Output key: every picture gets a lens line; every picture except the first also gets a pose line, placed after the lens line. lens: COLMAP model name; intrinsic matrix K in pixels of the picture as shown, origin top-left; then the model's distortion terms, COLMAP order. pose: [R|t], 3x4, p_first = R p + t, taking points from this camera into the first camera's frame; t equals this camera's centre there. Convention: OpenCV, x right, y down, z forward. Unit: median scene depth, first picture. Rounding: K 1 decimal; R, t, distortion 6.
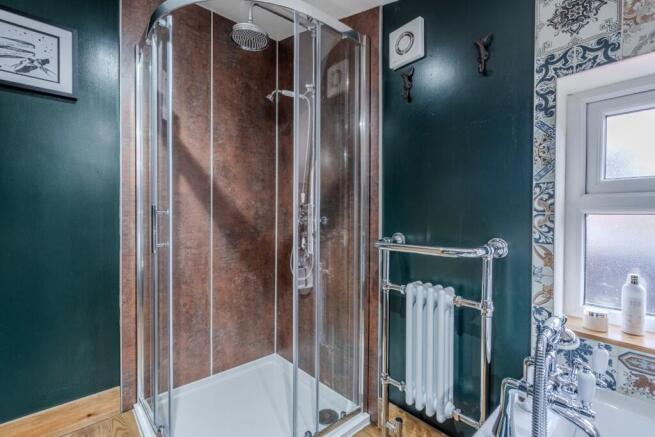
lens RADIAL K [[300.0, 0, 327.9], [0, 300.0, 217.8], [0, 0, 1]] dist [0.000535, -0.001536]
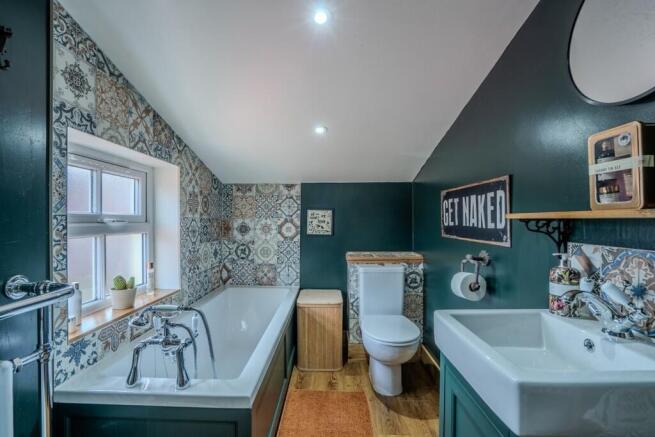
lens RADIAL K [[300.0, 0, 326.6], [0, 300.0, 219.1], [0, 0, 1]] dist [0.000535, -0.001536]
pose [[-0.749957, 0.002978, 0.661480, -0.742619], [0.009396, 0.999937, 0.006151, -0.100403], [-0.661420, 0.010828, -0.749938, 1.187048]]
